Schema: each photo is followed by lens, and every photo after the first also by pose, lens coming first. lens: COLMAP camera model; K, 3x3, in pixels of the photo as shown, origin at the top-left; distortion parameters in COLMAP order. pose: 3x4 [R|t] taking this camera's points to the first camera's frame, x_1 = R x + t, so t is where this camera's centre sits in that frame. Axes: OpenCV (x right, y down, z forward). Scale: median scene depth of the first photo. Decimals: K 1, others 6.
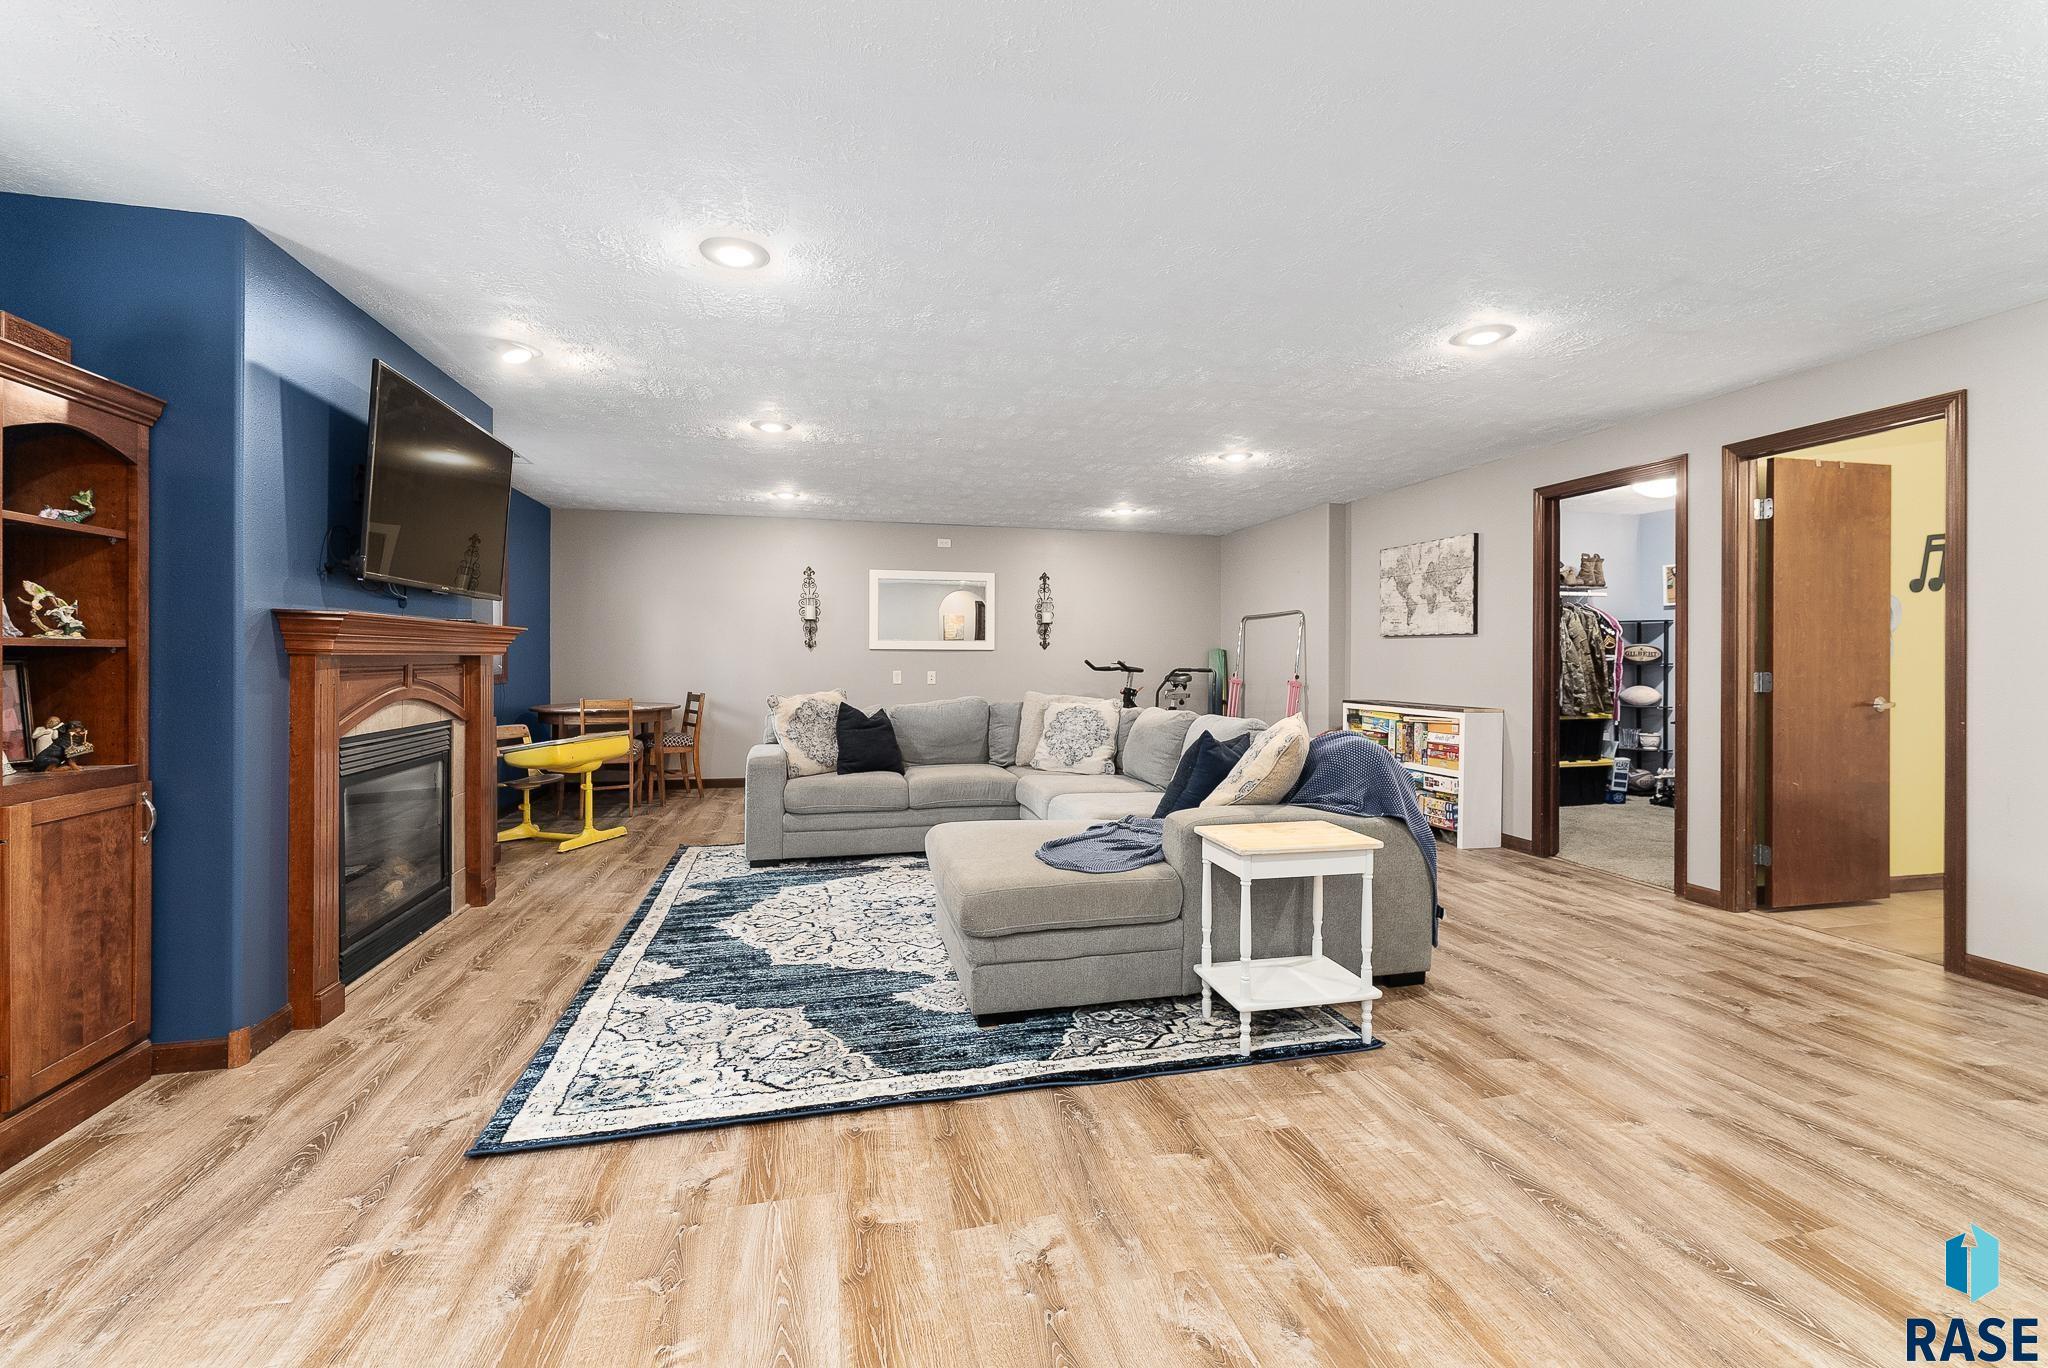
lens RADIAL K [[840.5, 0, 1018.6], [0, 840.5, 654.8], [0, 0, 1]] dist [0.001725, -0.000085]
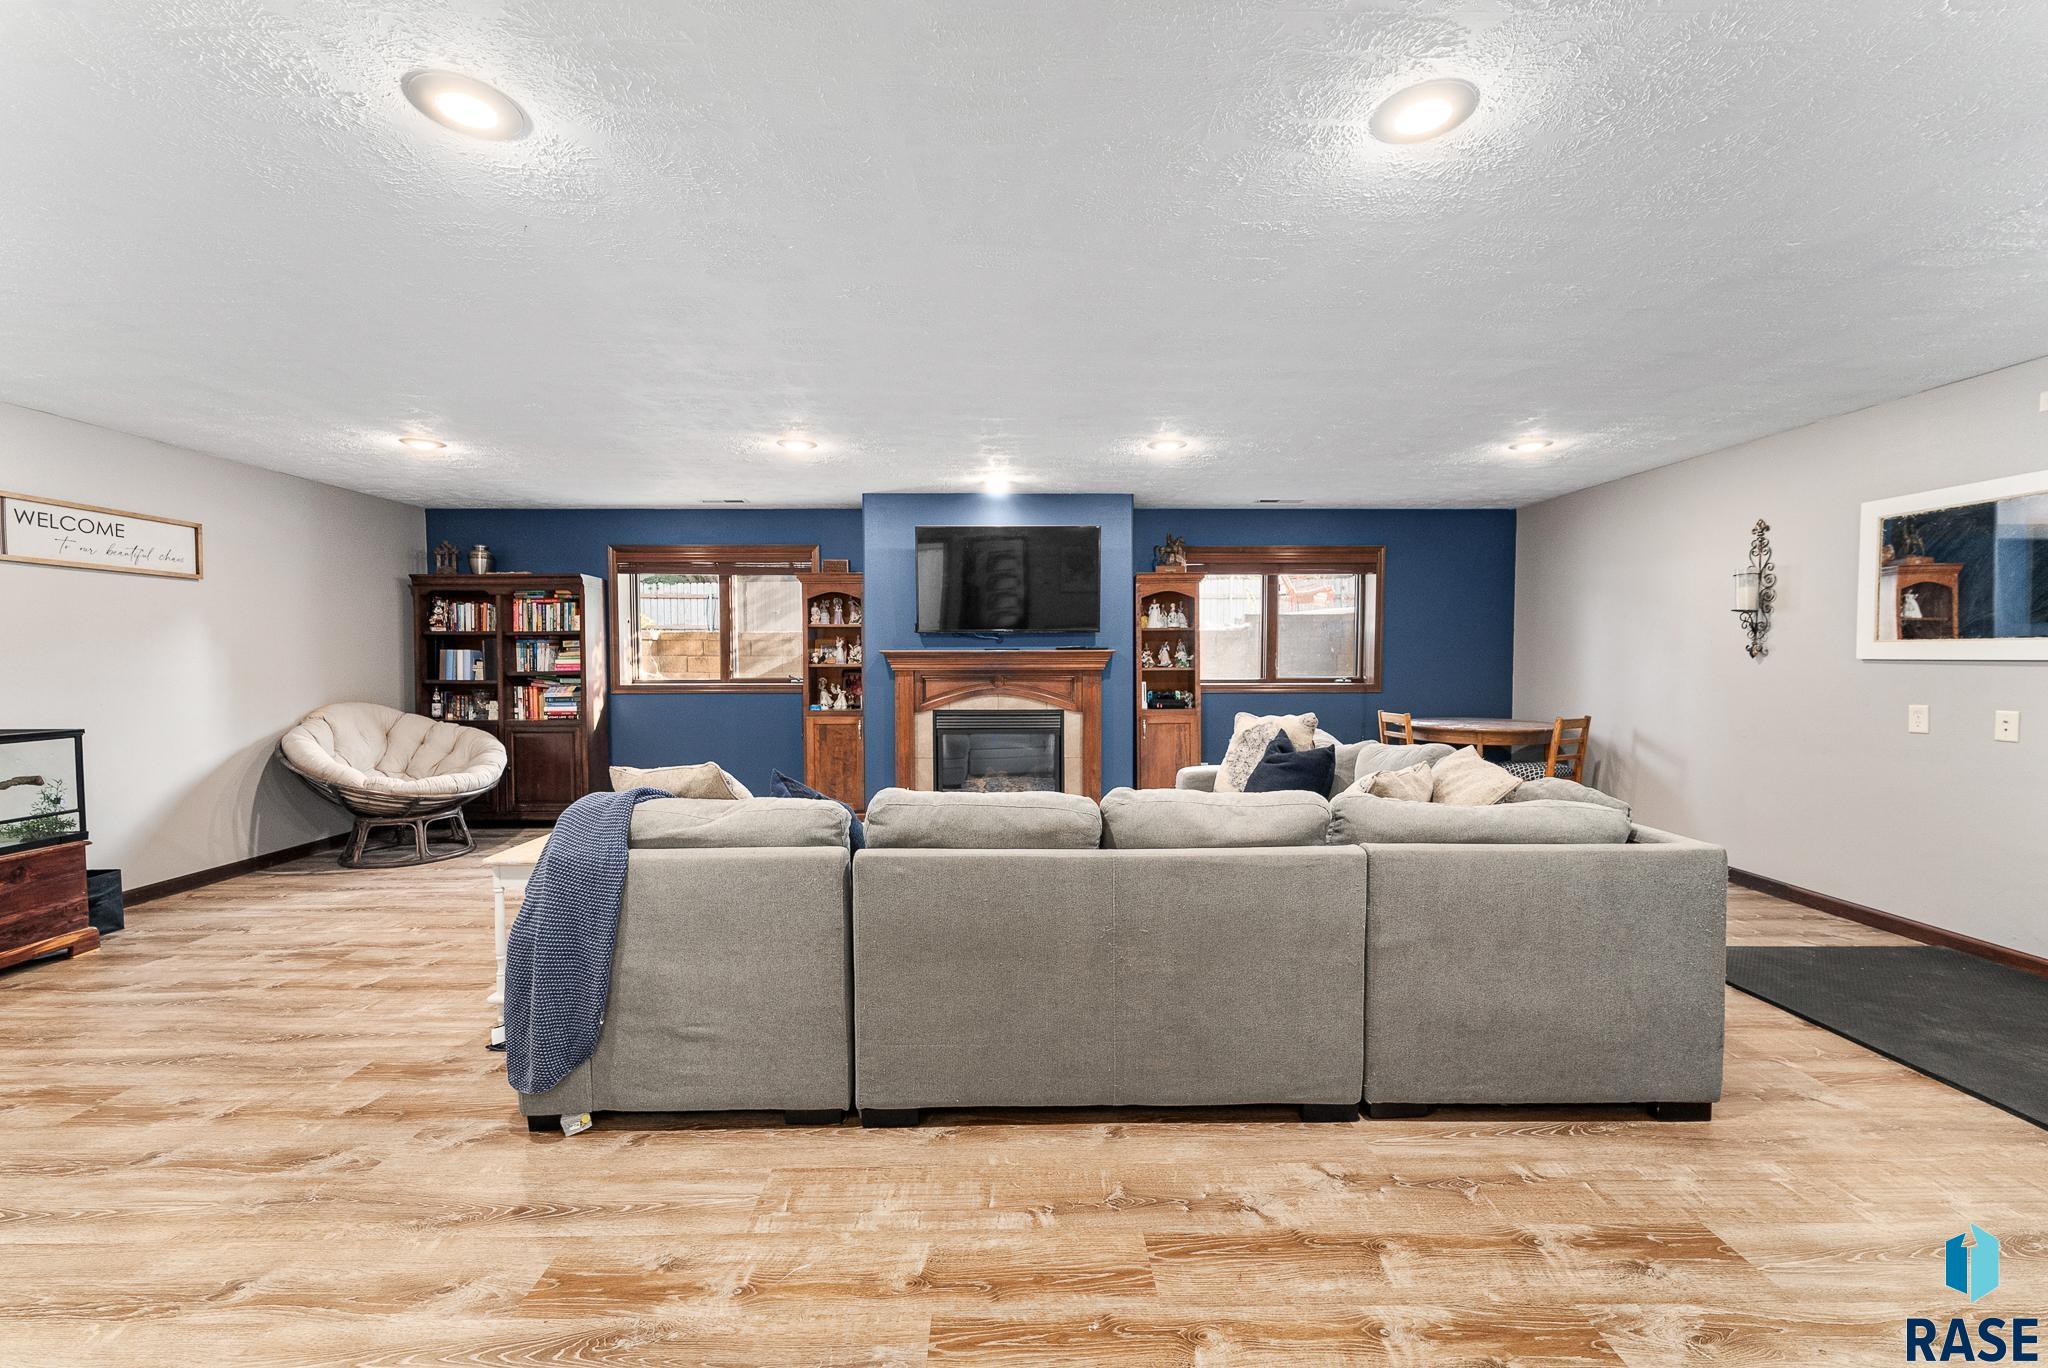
lens RADIAL K [[826.4, 0, 1024.0], [0, 826.4, 684.0], [0, 0, 1]] dist [0.002854, -0.000136]
pose [[-0.210263, 0.028283, -0.977236, 1.040315], [0.003743, 0.999597, 0.028125, -0.019033], [0.977638, 0.002256, -0.210284, 1.504369]]
